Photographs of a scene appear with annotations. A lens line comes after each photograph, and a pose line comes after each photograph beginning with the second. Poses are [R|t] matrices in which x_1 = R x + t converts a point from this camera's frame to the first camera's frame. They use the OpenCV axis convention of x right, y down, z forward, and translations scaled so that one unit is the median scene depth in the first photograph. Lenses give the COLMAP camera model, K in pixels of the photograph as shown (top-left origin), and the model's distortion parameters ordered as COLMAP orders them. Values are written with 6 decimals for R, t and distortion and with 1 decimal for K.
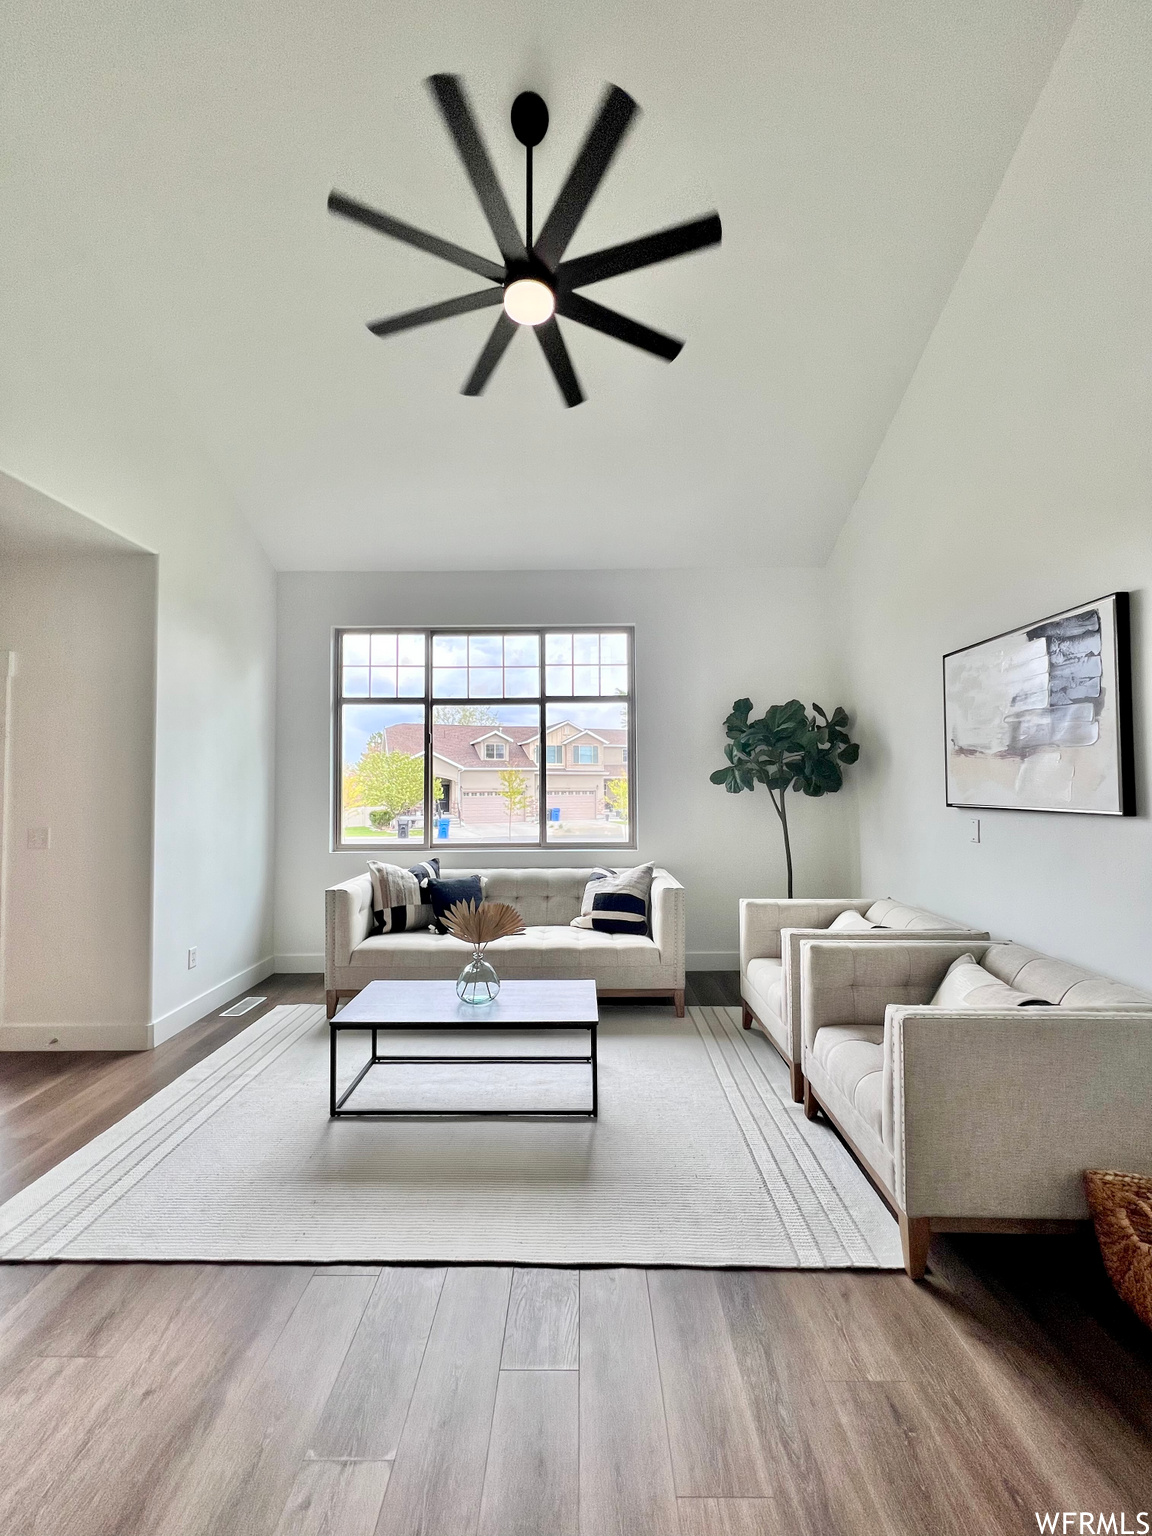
lens RADIAL K [[616.3, 0, 567.4], [0, 616.3, 767.5], [0, 0, 1]] dist [-0.001680, 0.000312]
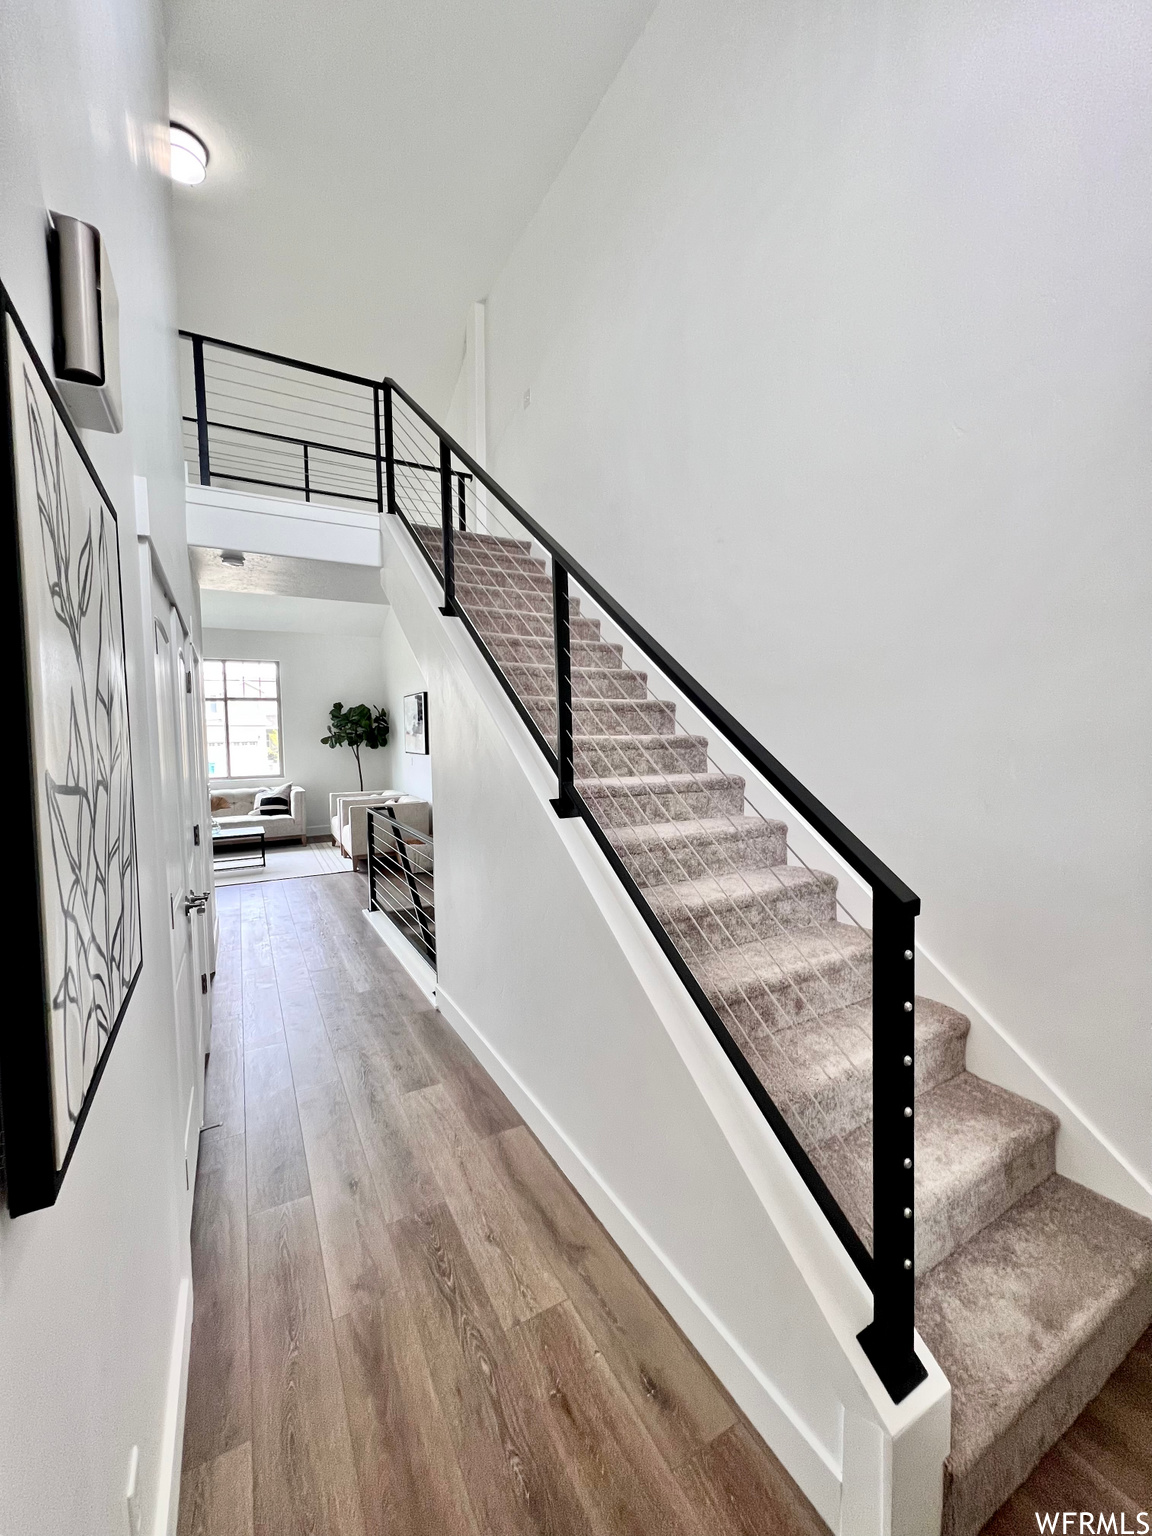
lens RADIAL K [[616.3, 0, 574.4], [0, 616.3, 760.0], [0, 0, 1]] dist [-0.001680, 0.000312]
pose [[0.866580, -0.032273, 0.497994, -0.066946], [-0.004959, 0.997301, 0.073260, -0.077115], [-0.499014, -0.065955, 0.864081, -1.251900]]
